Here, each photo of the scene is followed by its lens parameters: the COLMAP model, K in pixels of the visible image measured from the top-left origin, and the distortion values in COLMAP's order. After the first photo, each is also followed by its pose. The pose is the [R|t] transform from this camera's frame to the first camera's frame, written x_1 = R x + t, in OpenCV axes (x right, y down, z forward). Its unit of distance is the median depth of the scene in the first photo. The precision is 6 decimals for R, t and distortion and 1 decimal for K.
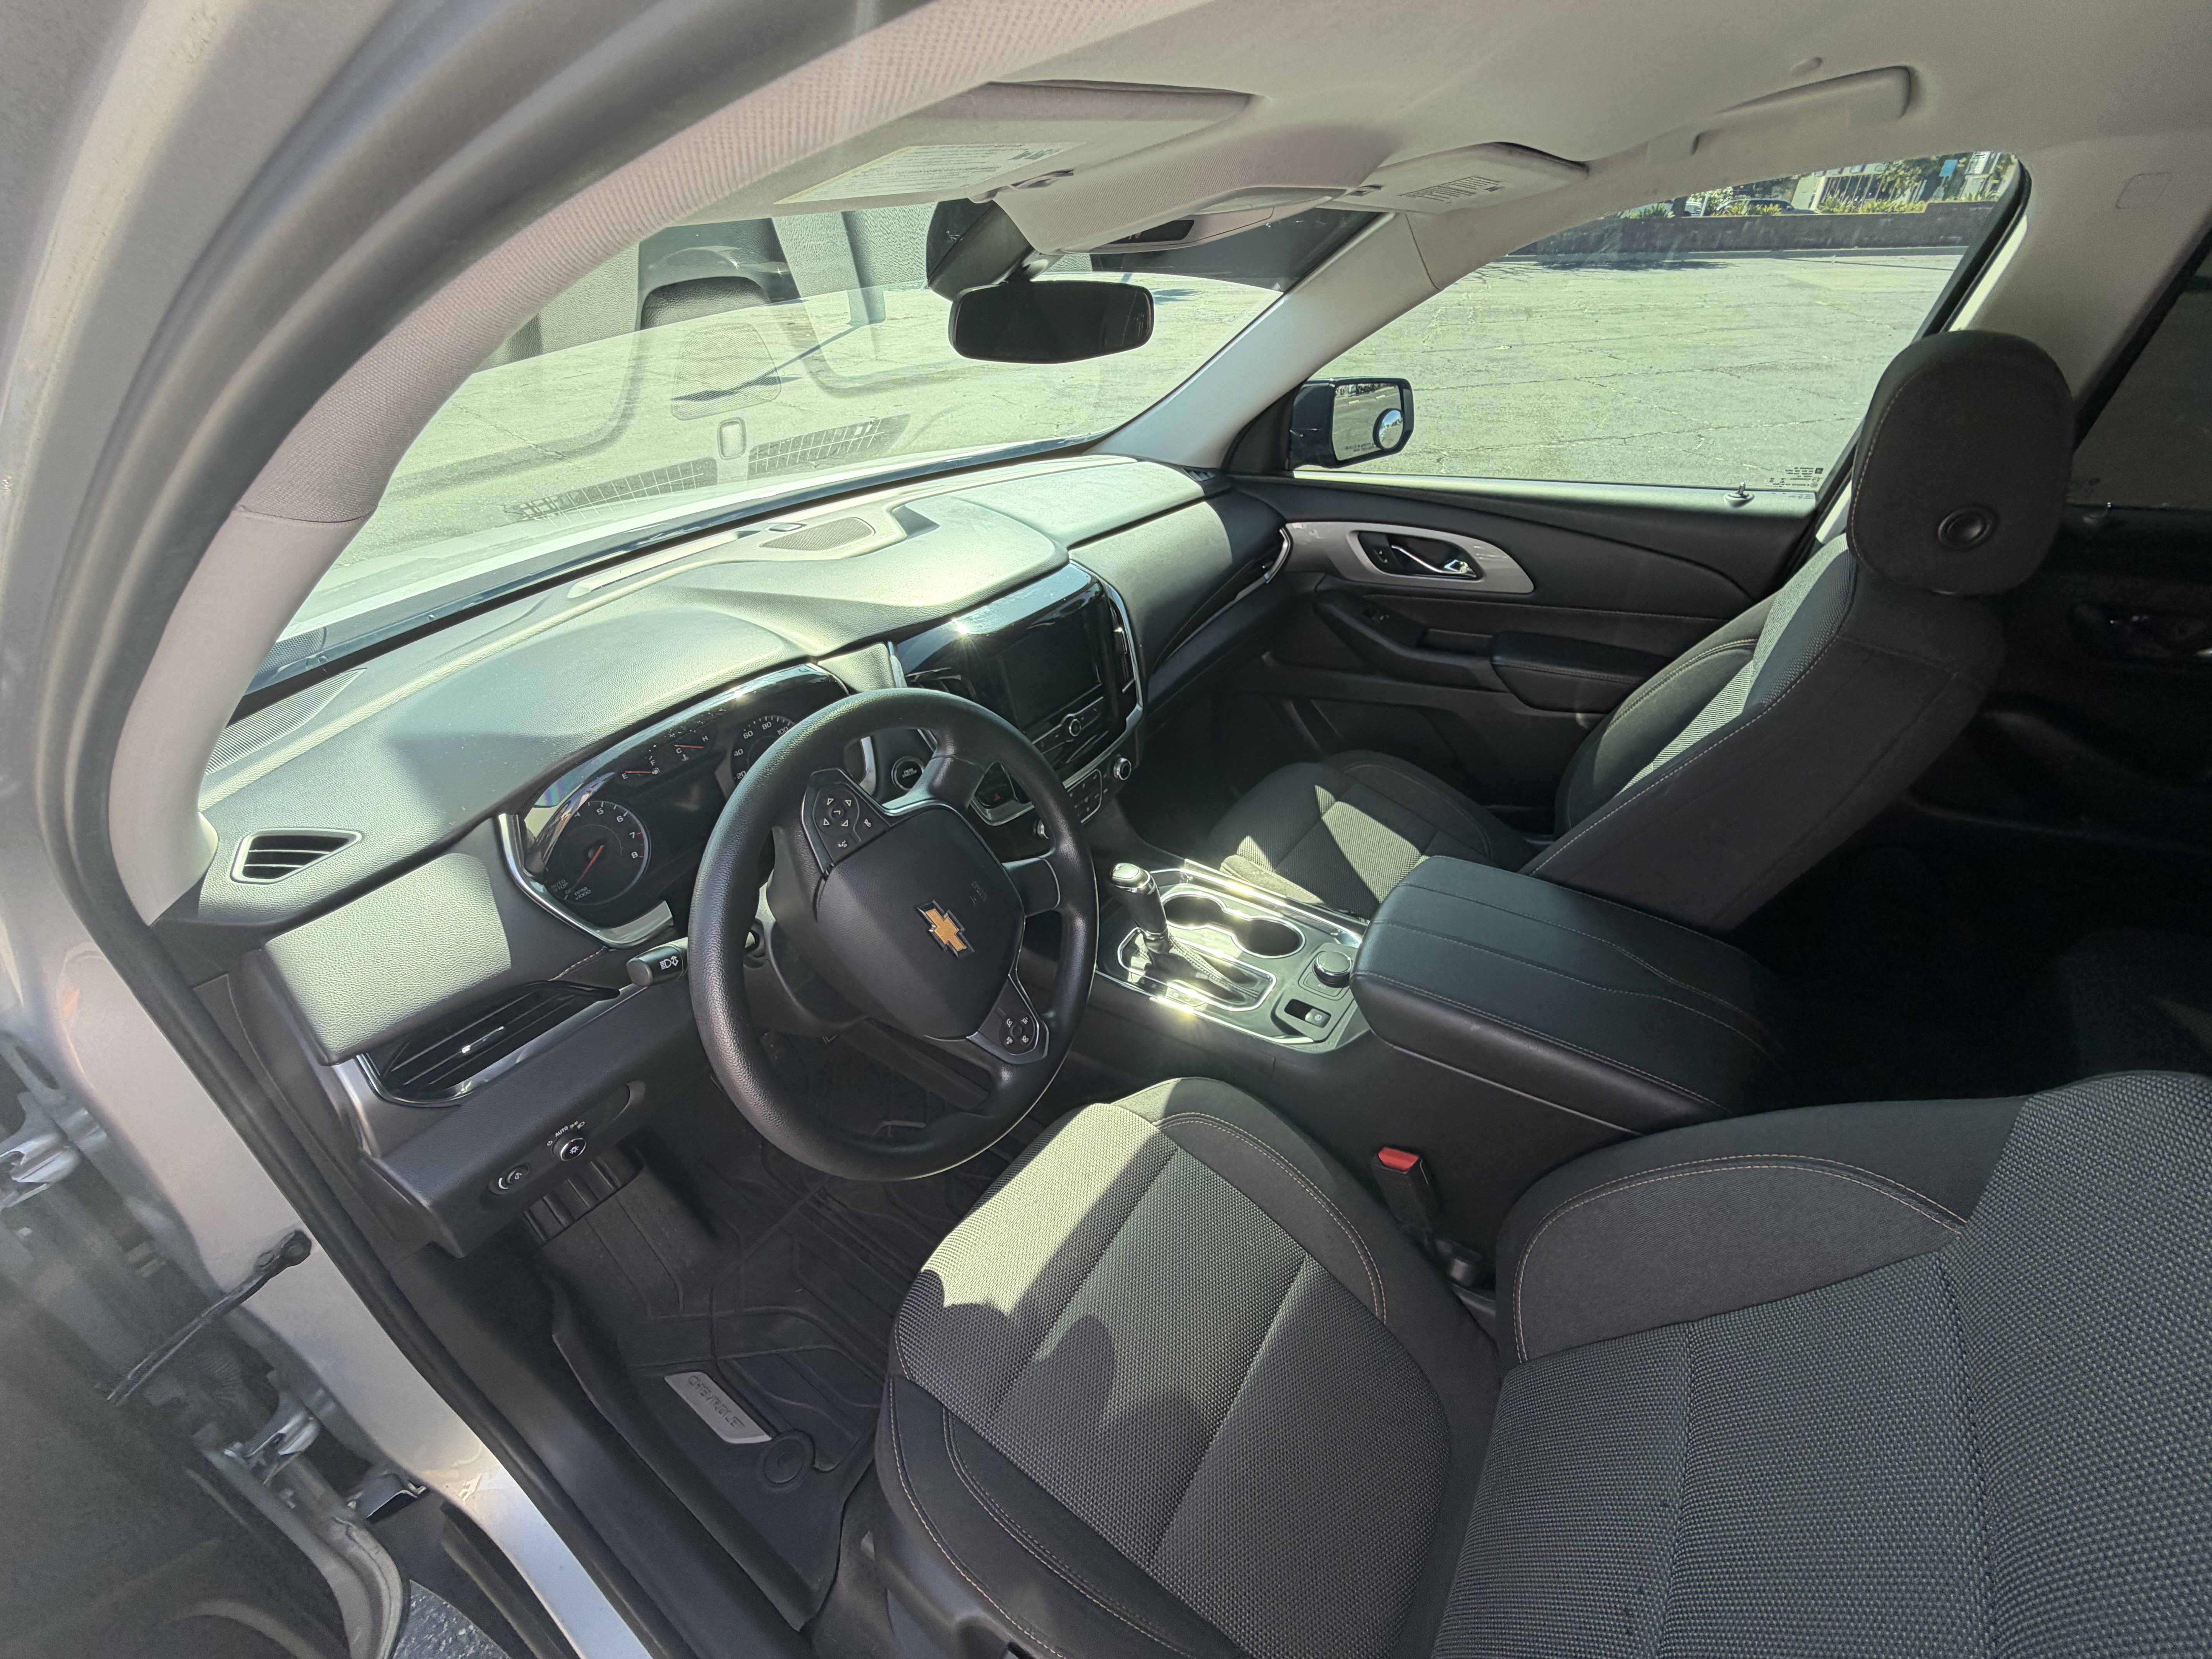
lens RADIAL K [[871.6, 0, 1106.0], [0, 871.6, 829.5], [0, 0, 1]] dist [0.016884, -0.000063]
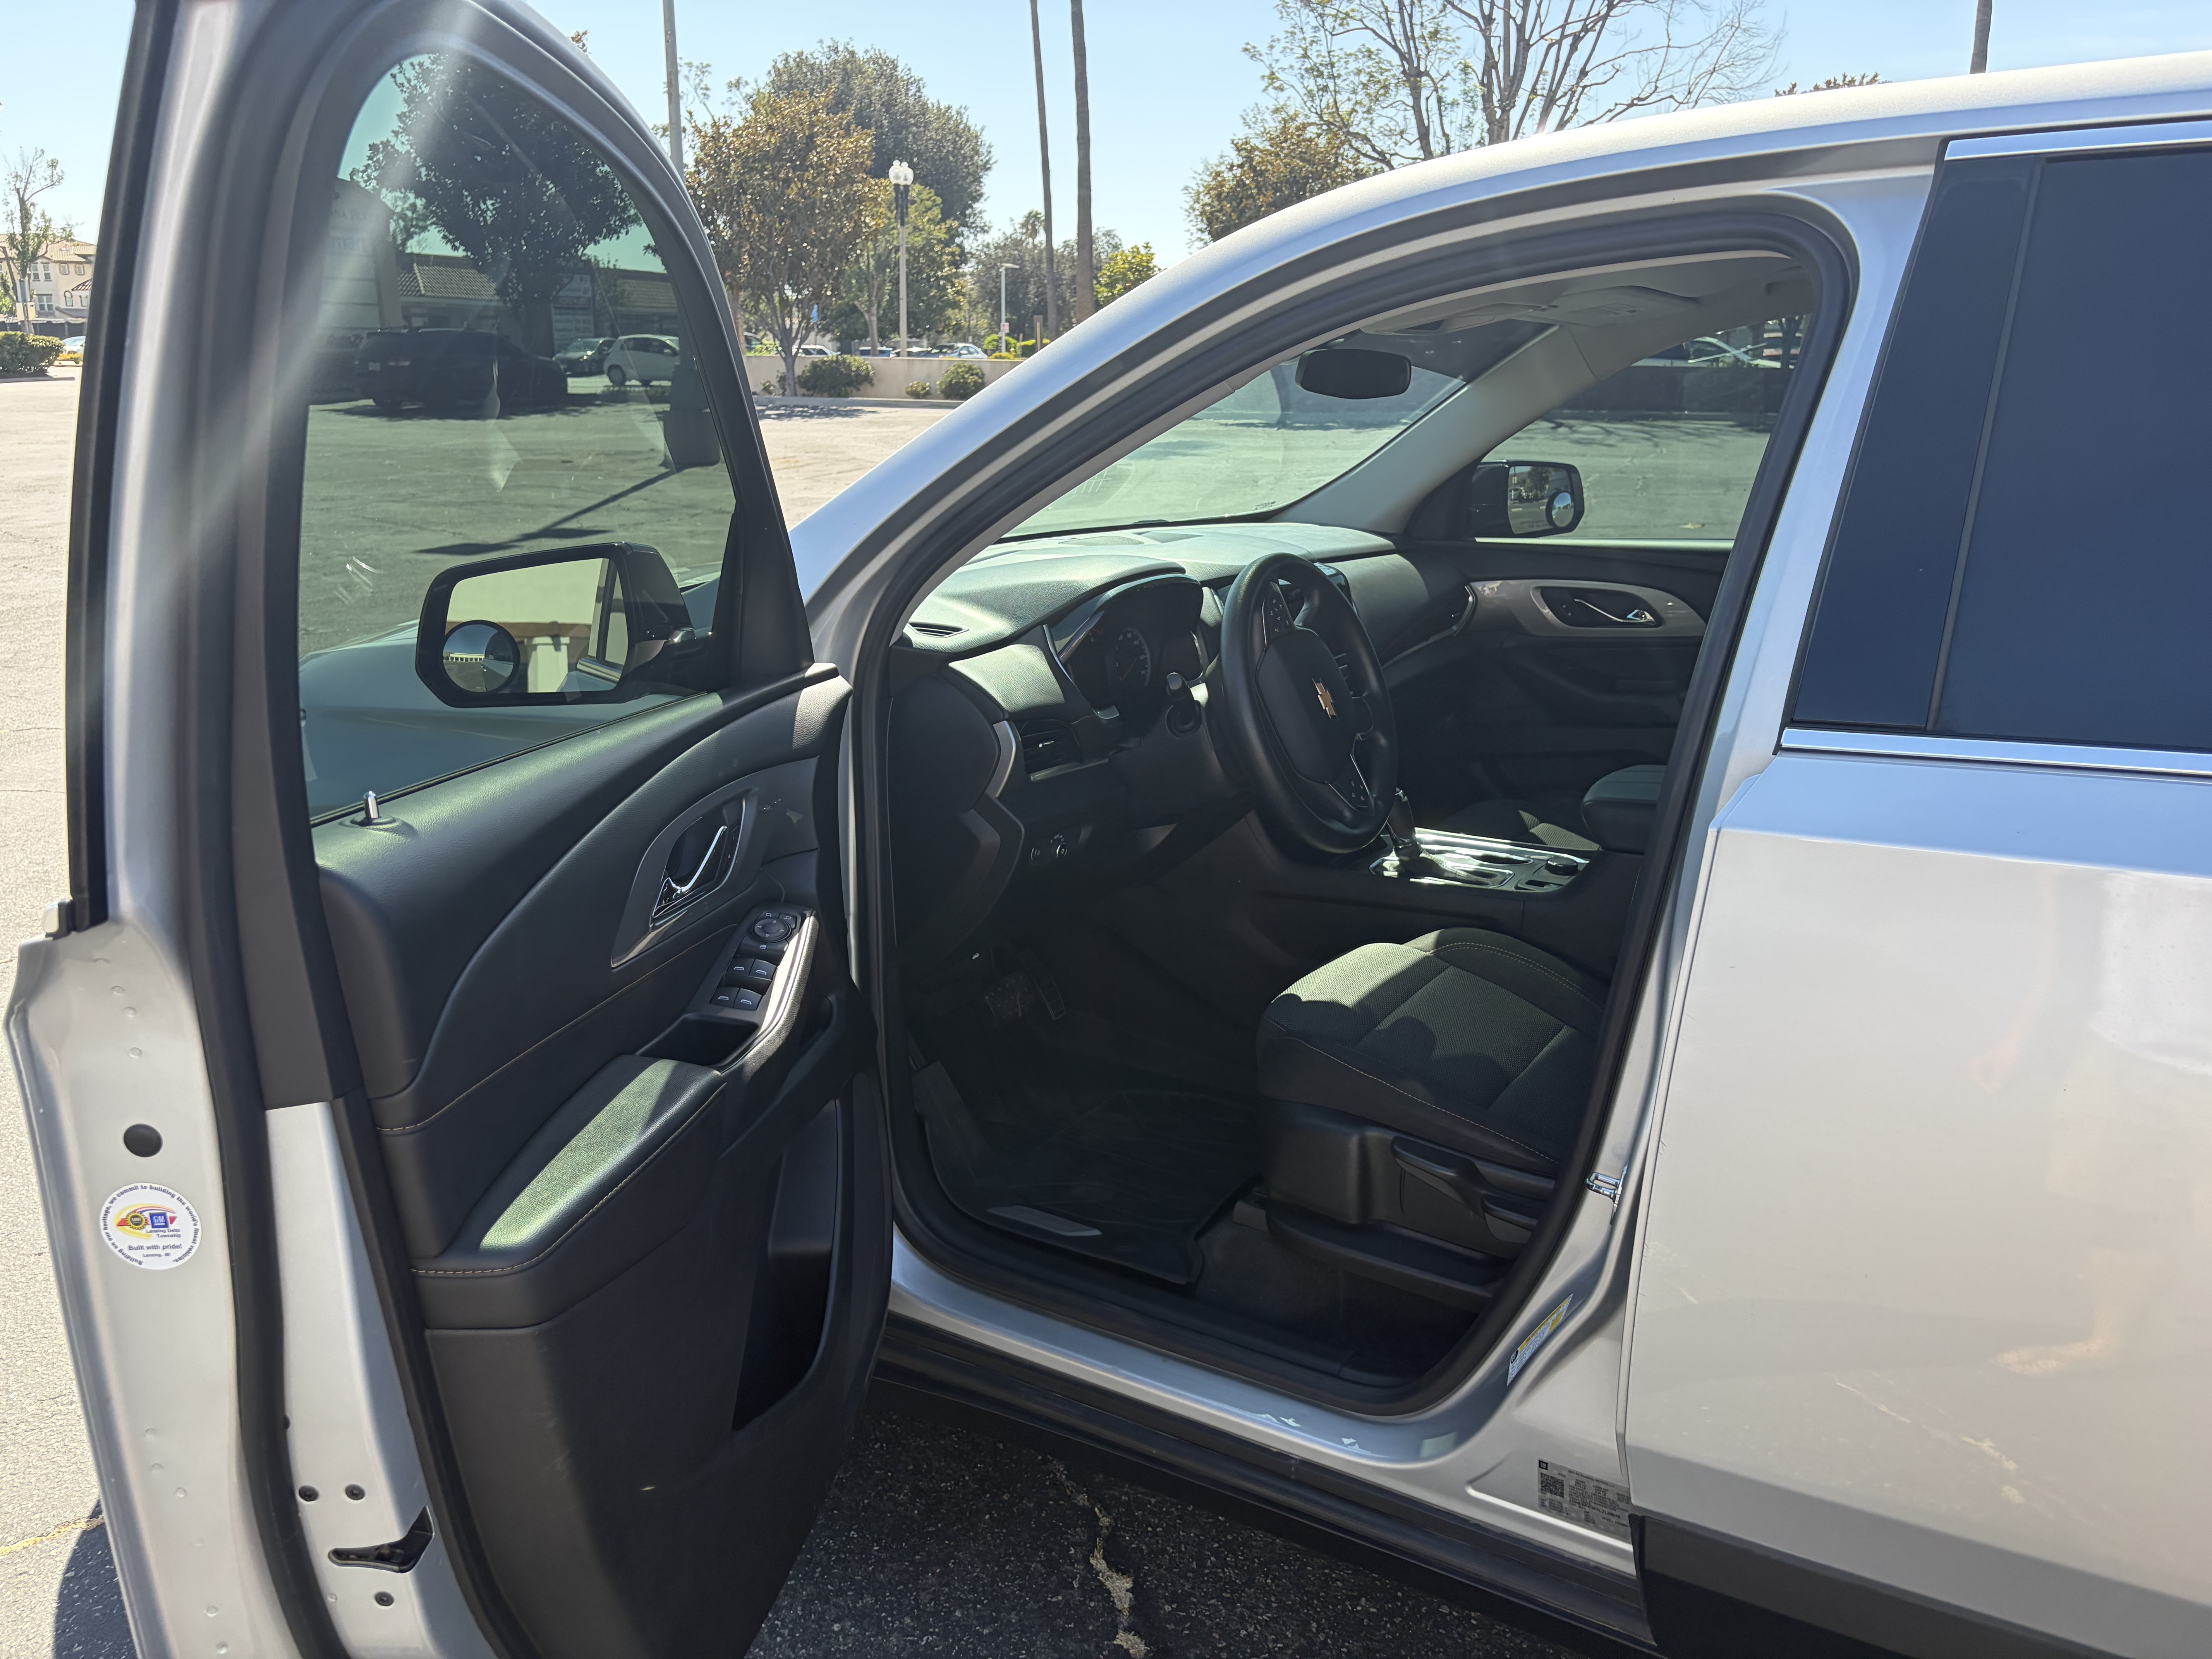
lens RADIAL K [[1684.4, 0, 1120.5], [0, 1684.4, 828.9], [0, 0, 1]] dist [0.082665, -0.096613]
pose [[0.998180, 0.021465, 0.056353, -0.329442], [-0.002095, 0.946284, -0.323329, 0.603746], [-0.060266, 0.322622, 0.944607, -0.808435]]
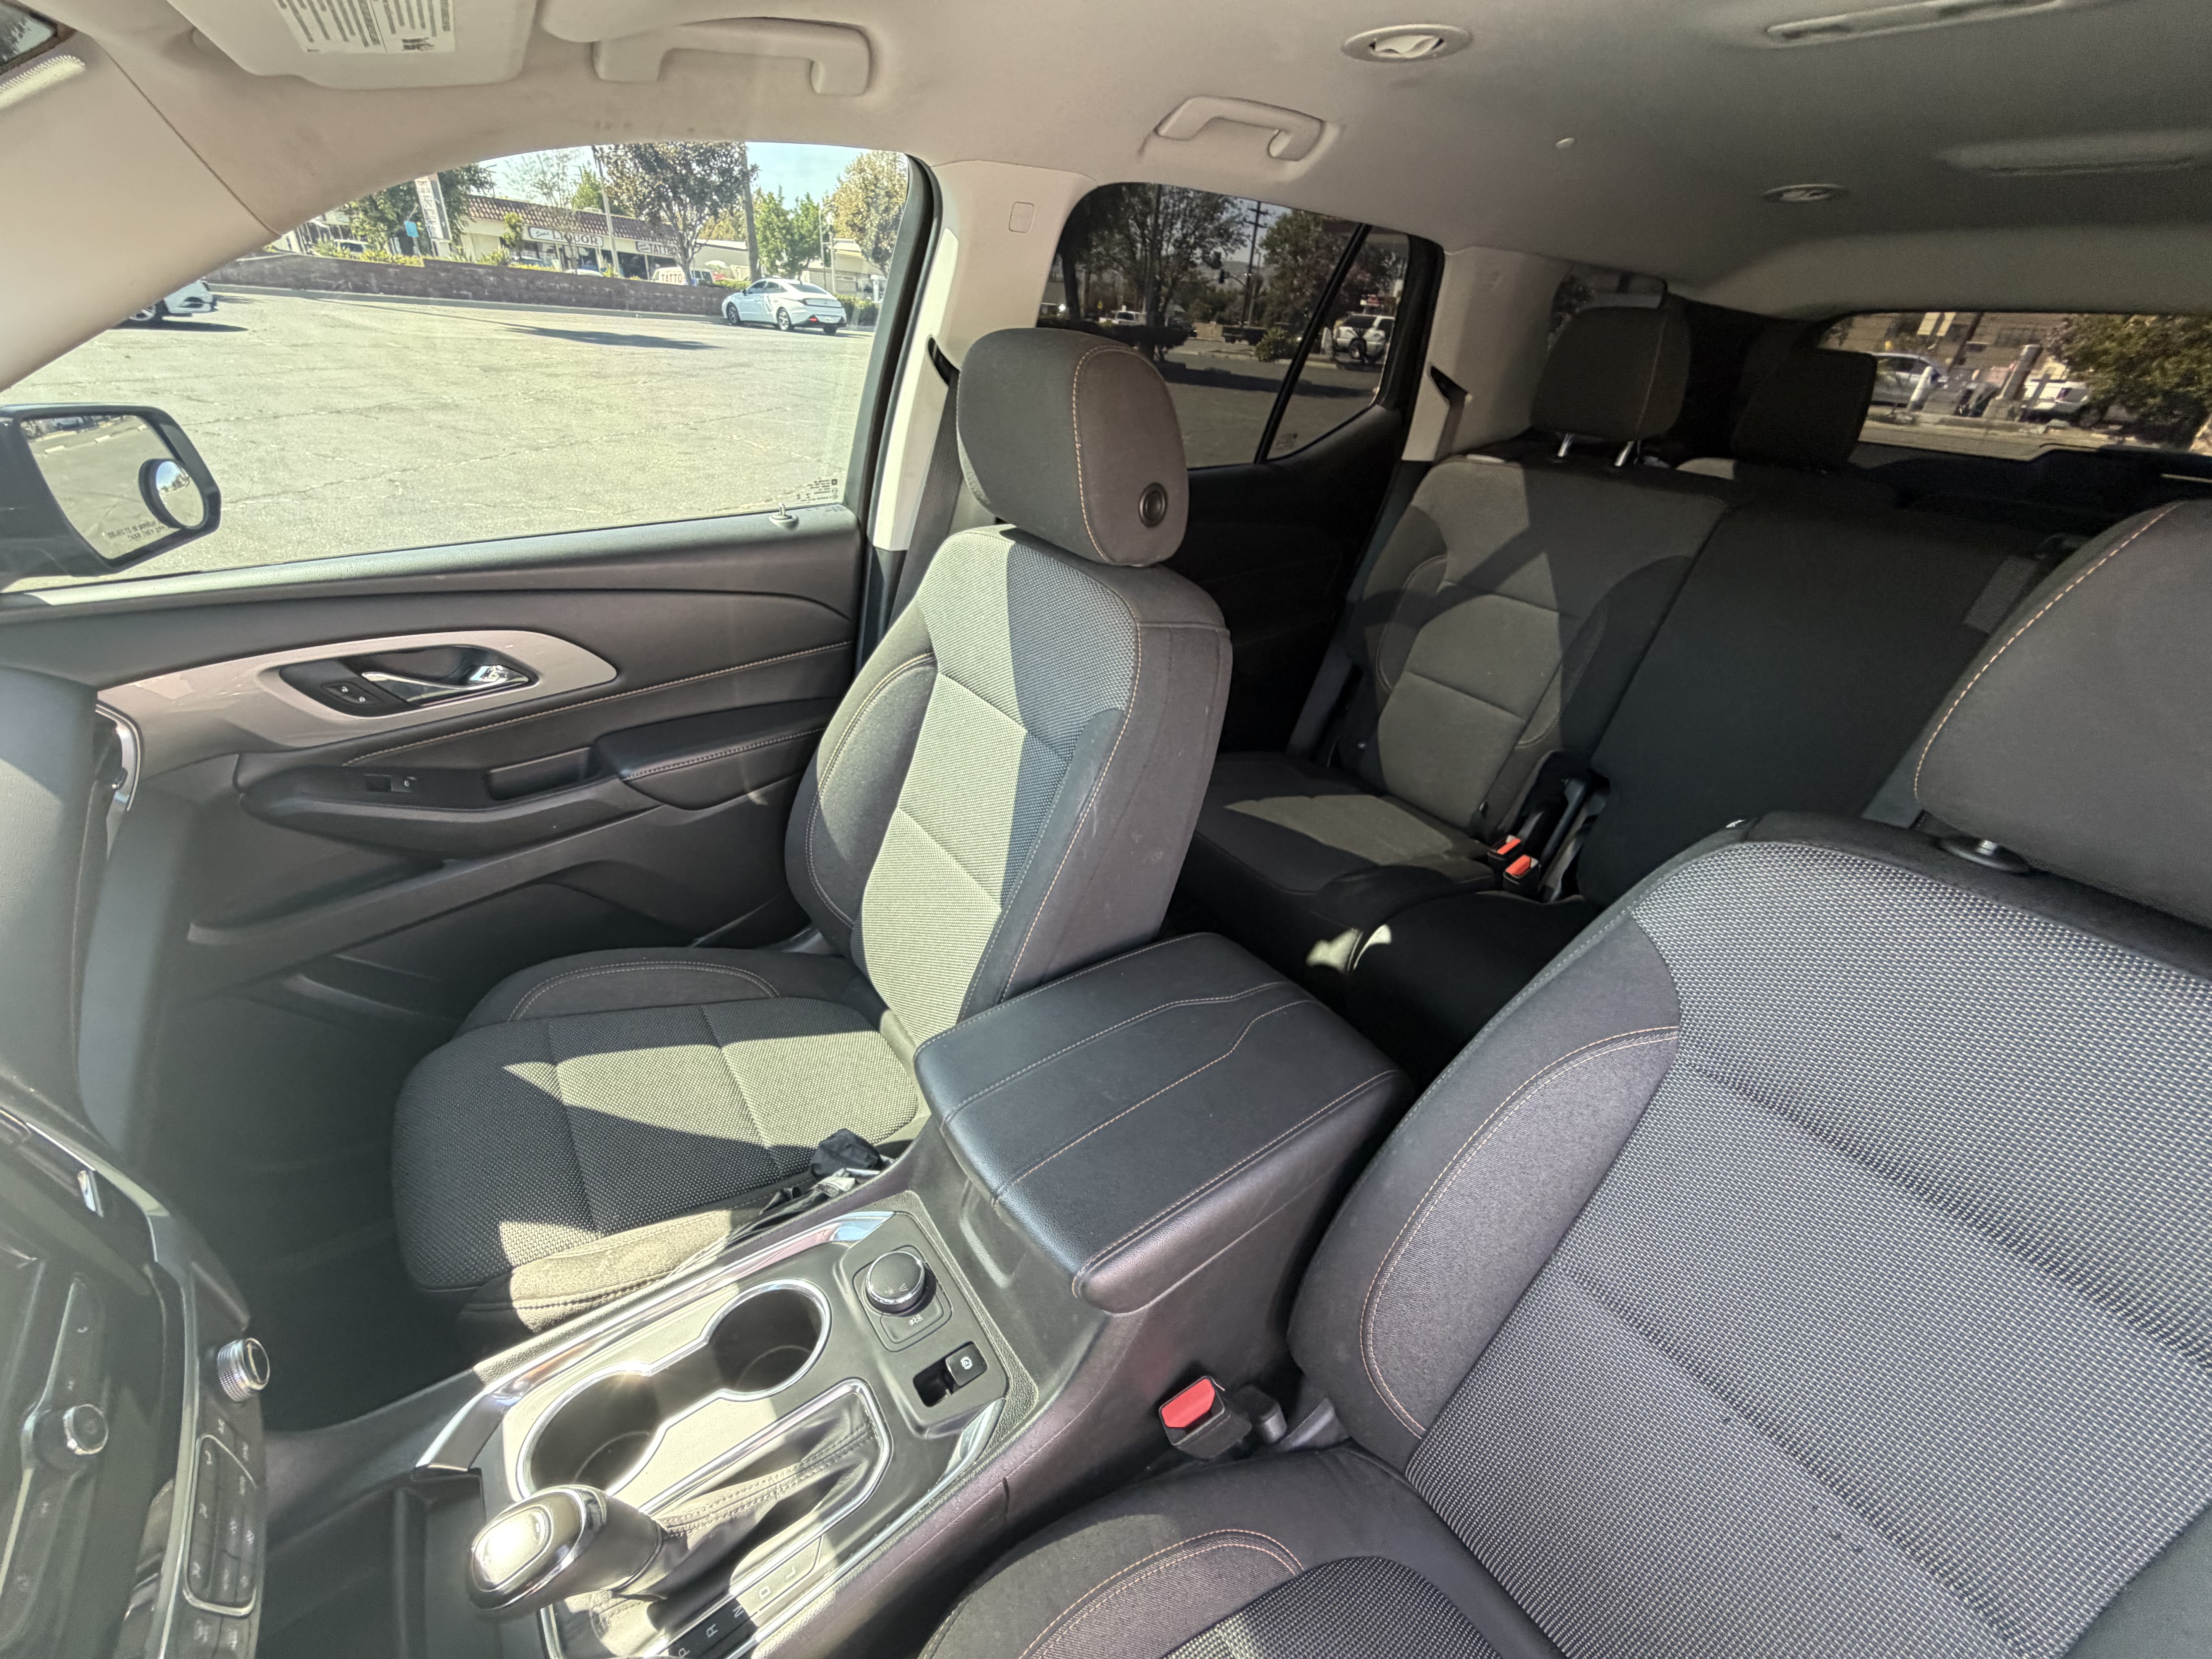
lens RADIAL K [[888.6, 0, 1098.6], [0, 888.6, 838.5], [0, 0, 1]] dist [0.003267, -0.000138]
pose [[0.334308, -0.436826, 0.835117, -0.065838], [0.465534, 0.846991, 0.256677, -0.152991], [-0.819461, 0.302966, 0.486514, 0.327127]]
